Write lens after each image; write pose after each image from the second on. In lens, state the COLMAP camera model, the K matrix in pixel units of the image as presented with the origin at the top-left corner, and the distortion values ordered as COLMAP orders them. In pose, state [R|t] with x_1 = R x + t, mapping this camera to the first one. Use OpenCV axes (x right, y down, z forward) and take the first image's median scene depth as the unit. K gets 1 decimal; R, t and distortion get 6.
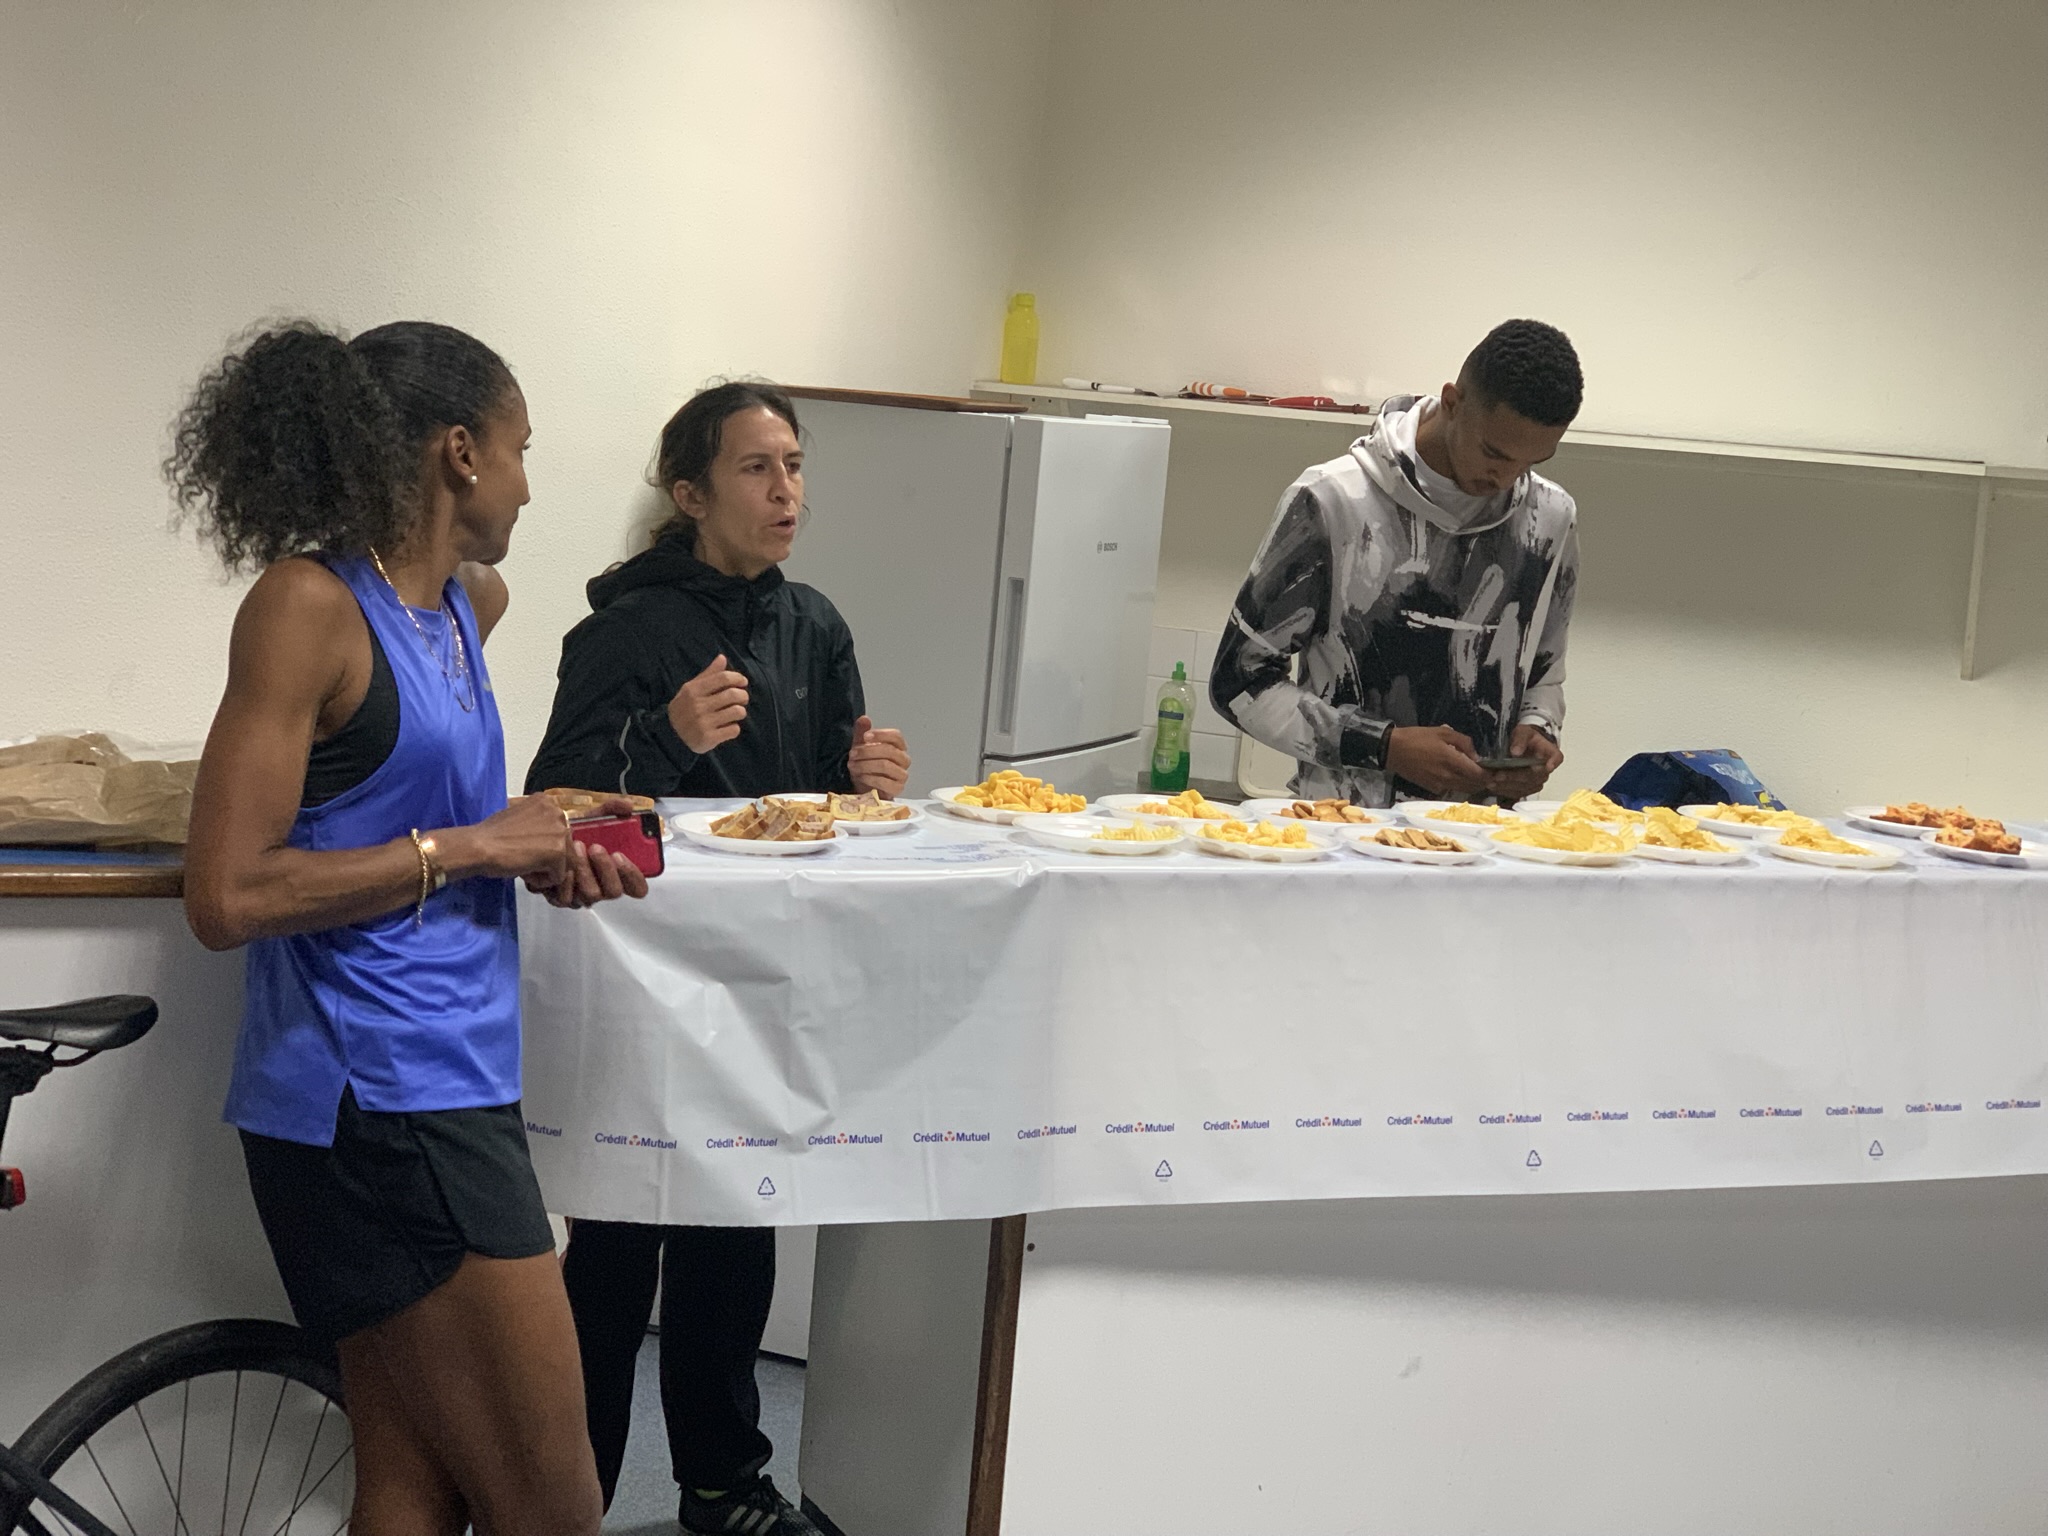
lens RADIAL K [[3022.5, 0, 1024.0], [0, 3022.5, 768.0], [0, 0, 1]] dist [0.031454, 0.054107]
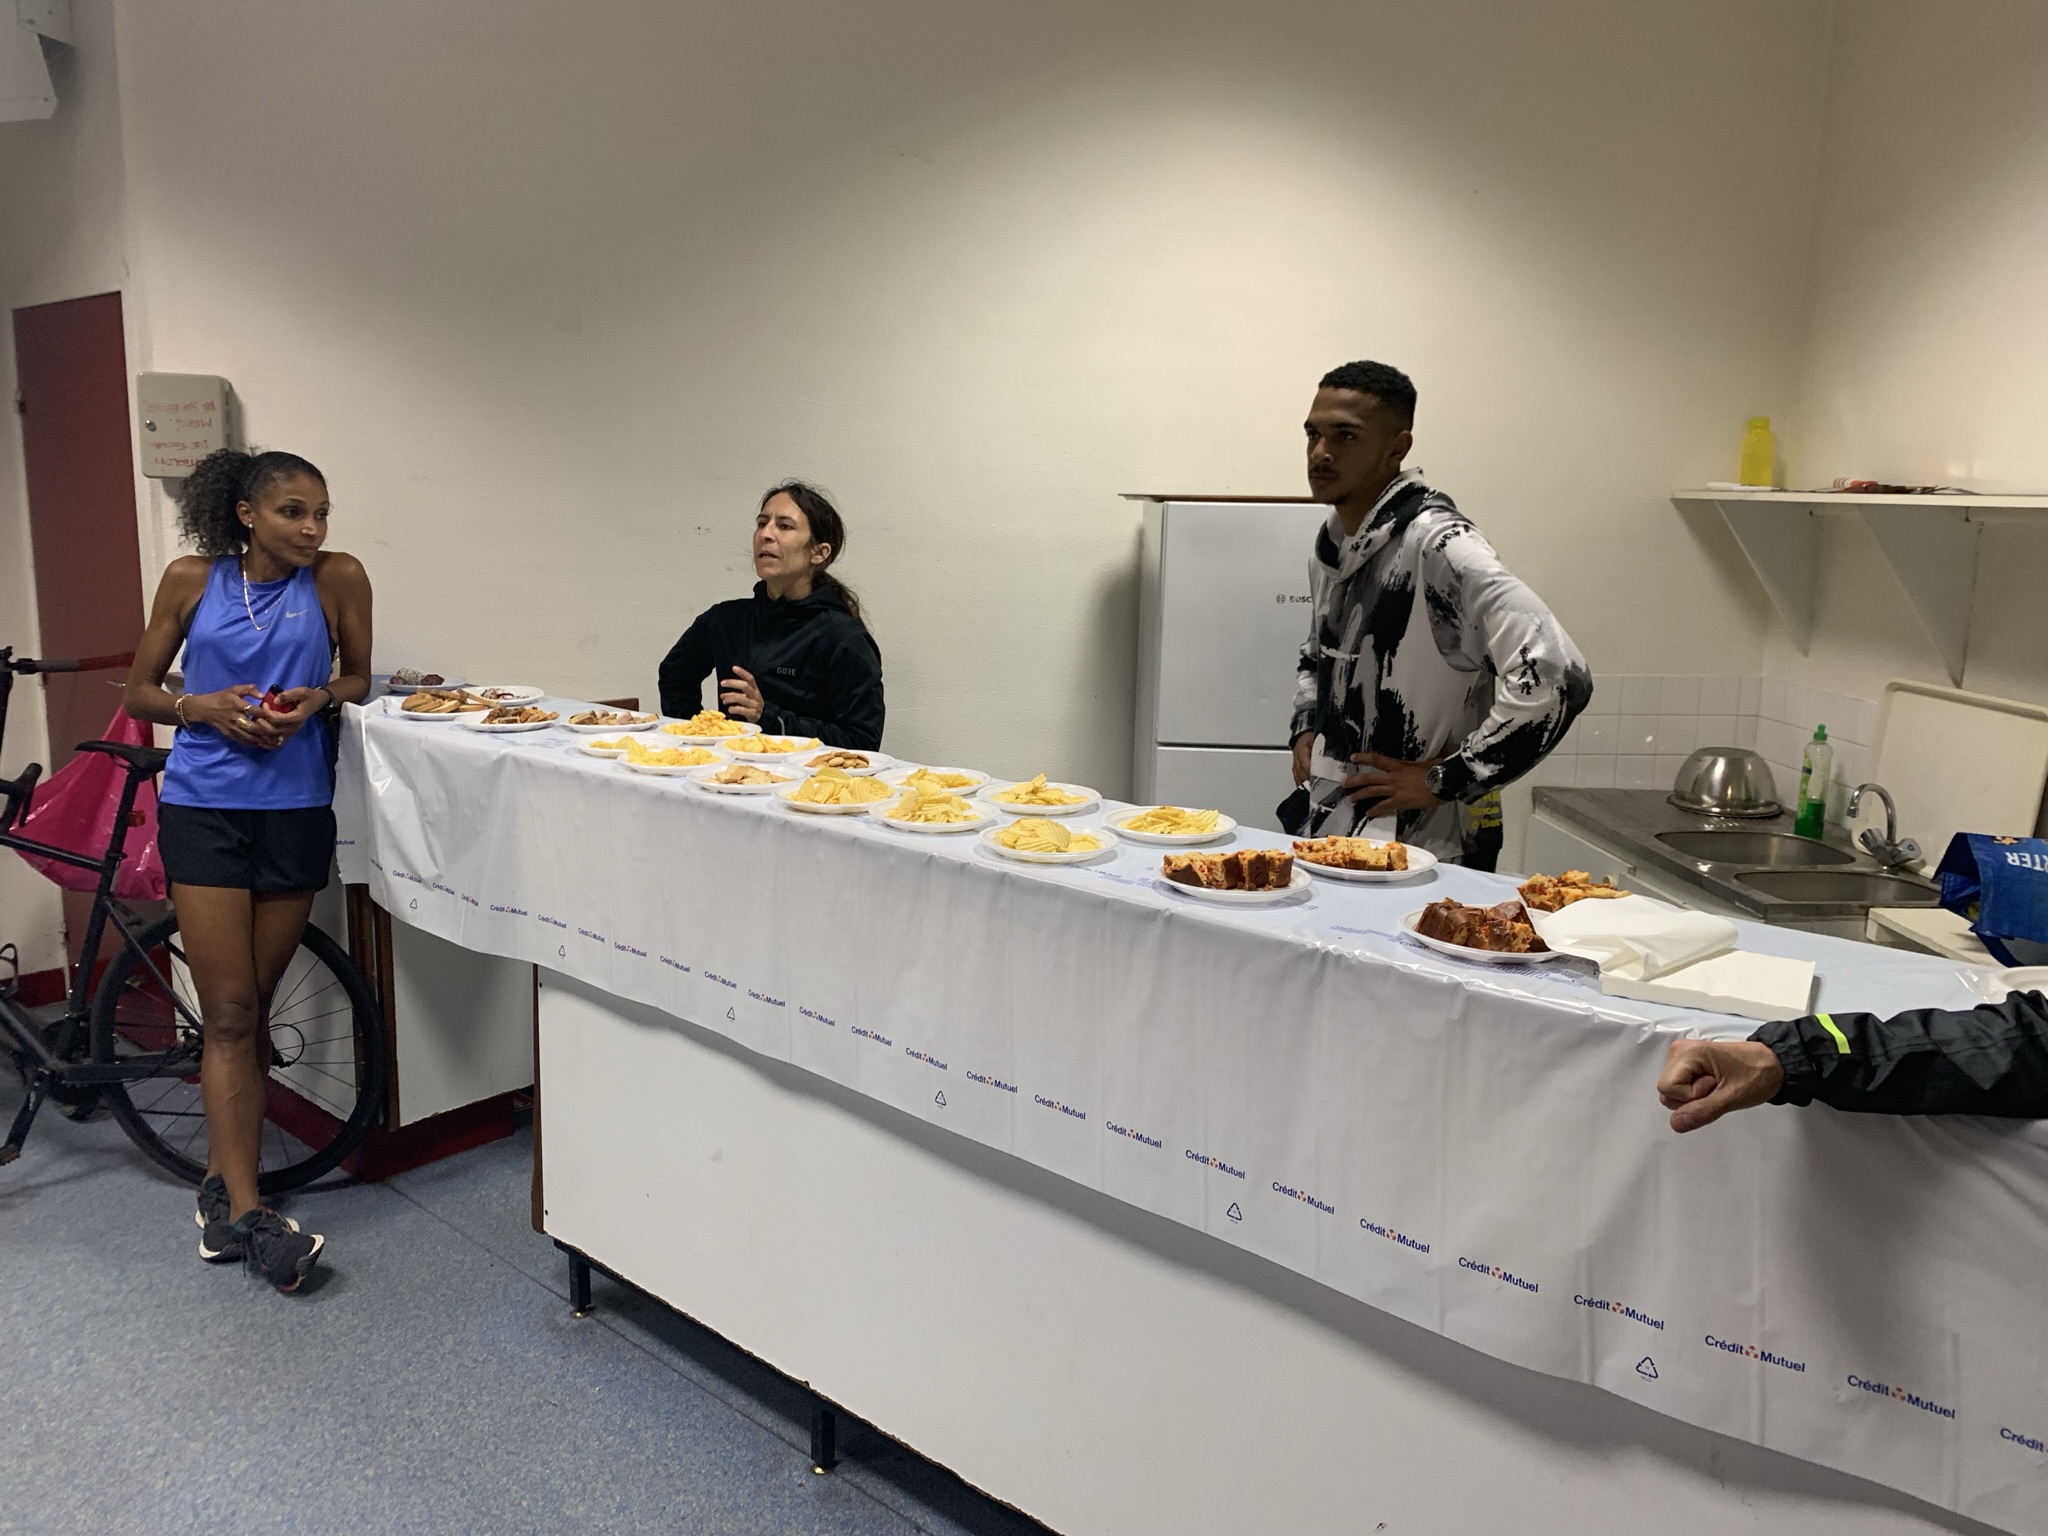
lens RADIAL K [[1570.8, 0, 1024.0], [0, 1570.8, 768.0], [0, 0, 1]] dist [0.045921, -0.063250]
pose [[0.390265, 0.079983, -0.917222, 0.651553], [-0.104287, 0.993648, 0.042275, -0.016768], [0.914777, 0.079156, 0.396127, 0.655686]]
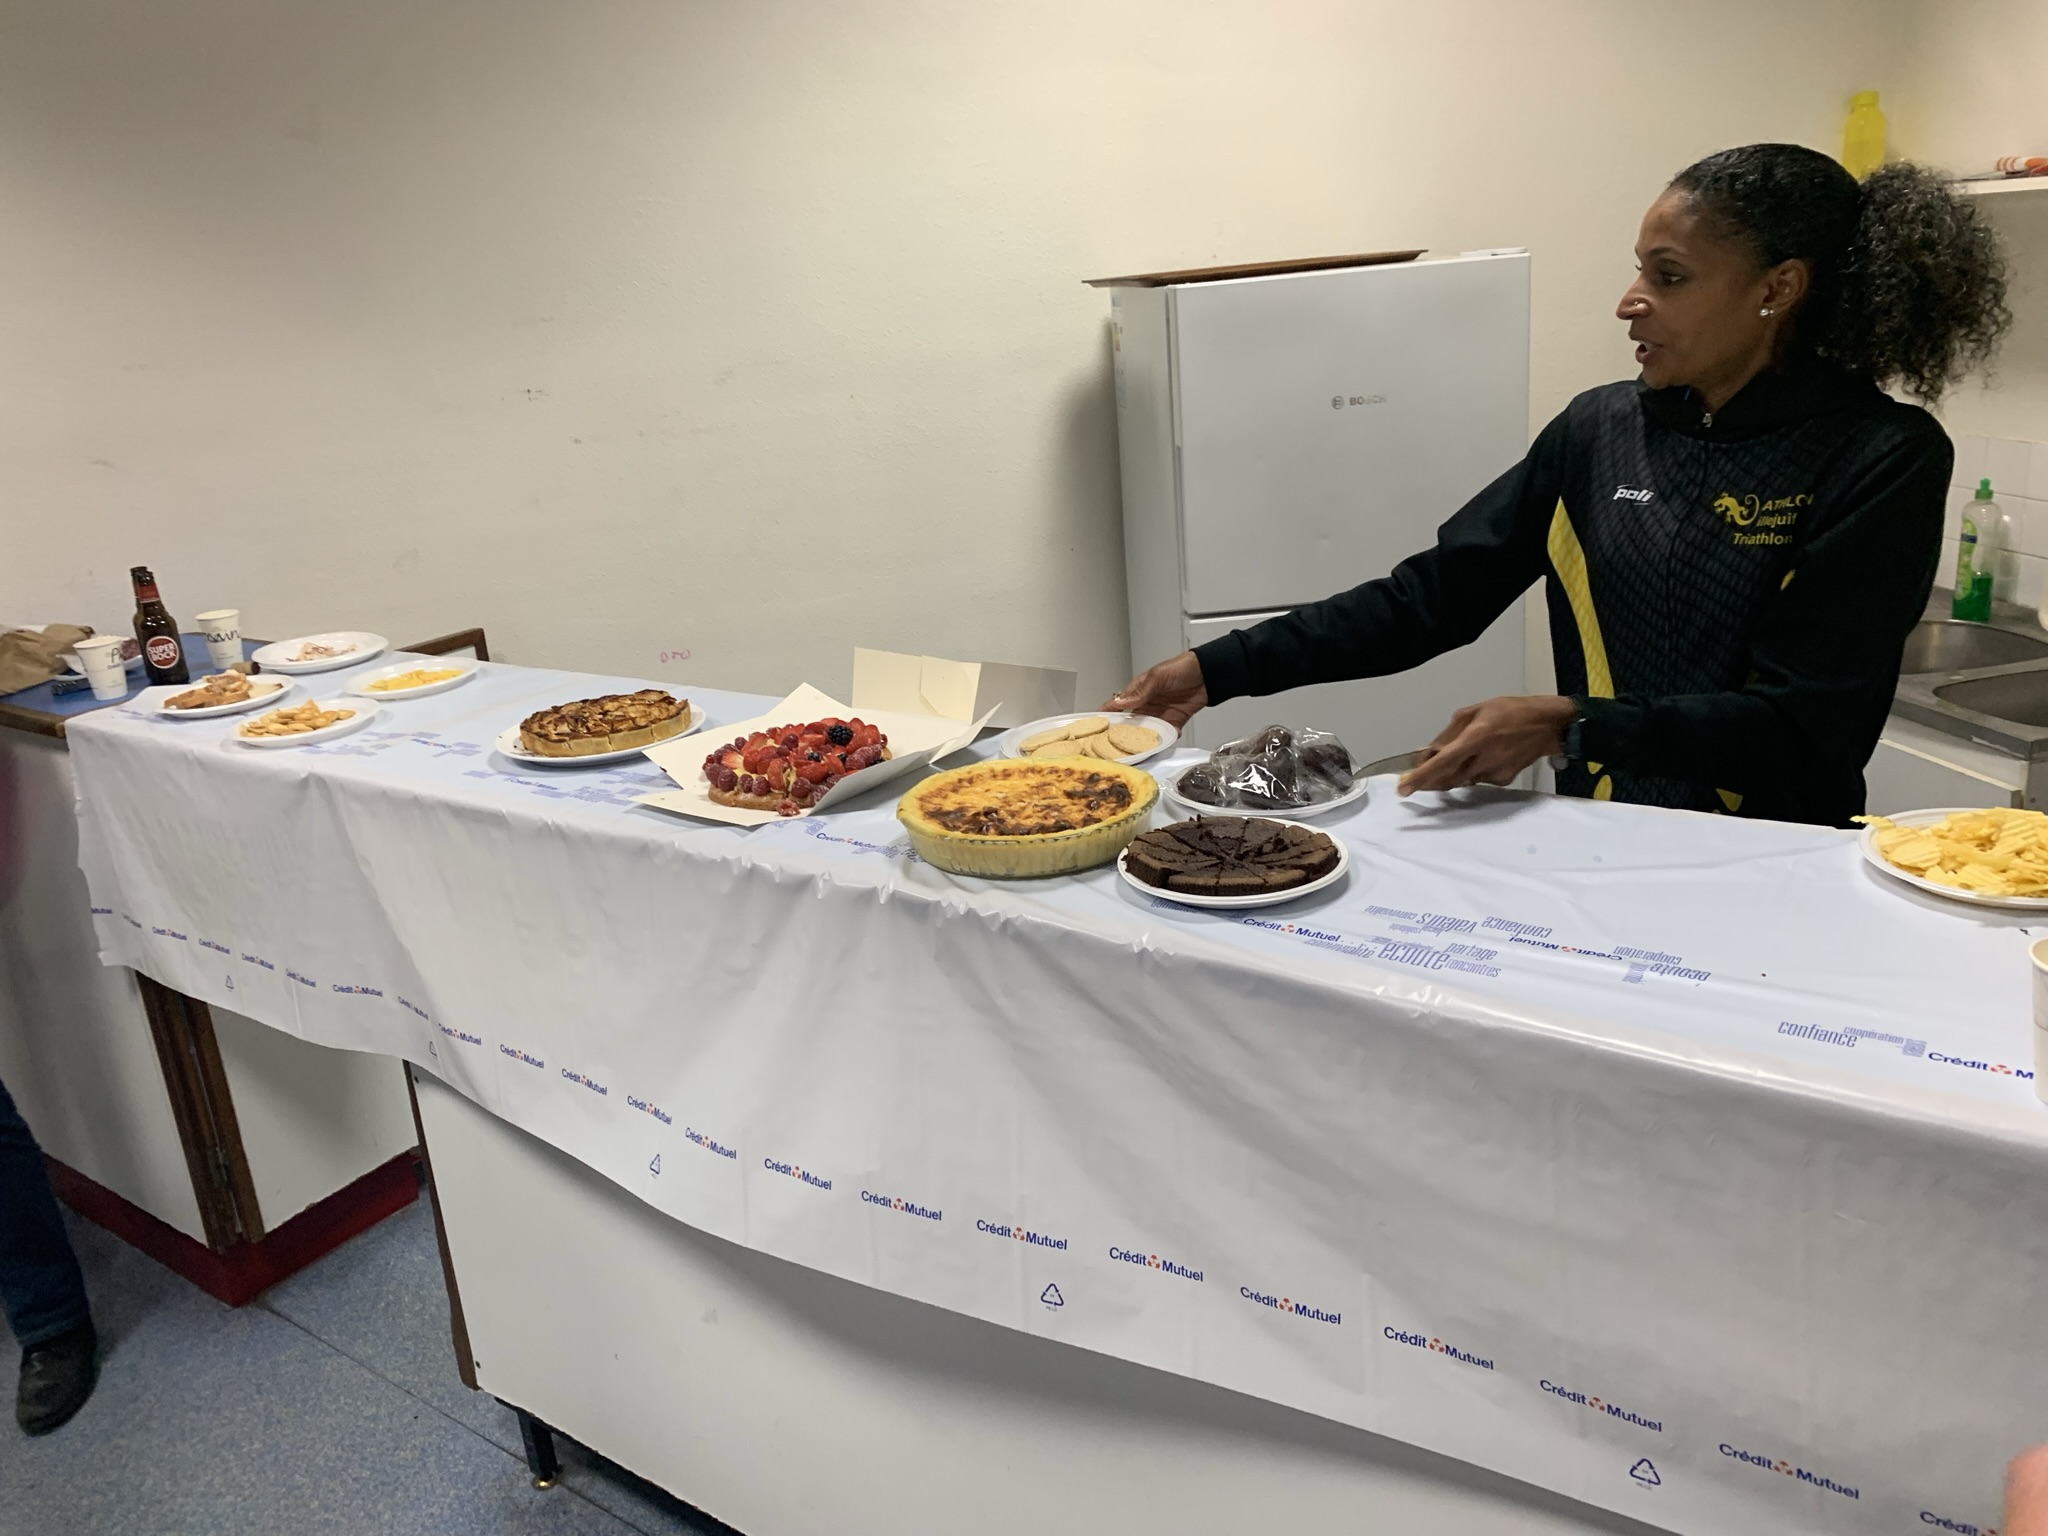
lens RADIAL K [[1570.8, 0, 1024.0], [0, 1570.8, 768.0], [0, 0, 1]] dist [0.045921, -0.063250]
pose [[0.471243, 0.138056, -0.871131, 0.463526], [0.016171, 0.986155, 0.165033, -0.043830], [0.881855, -0.091858, 0.462487, 0.689270]]
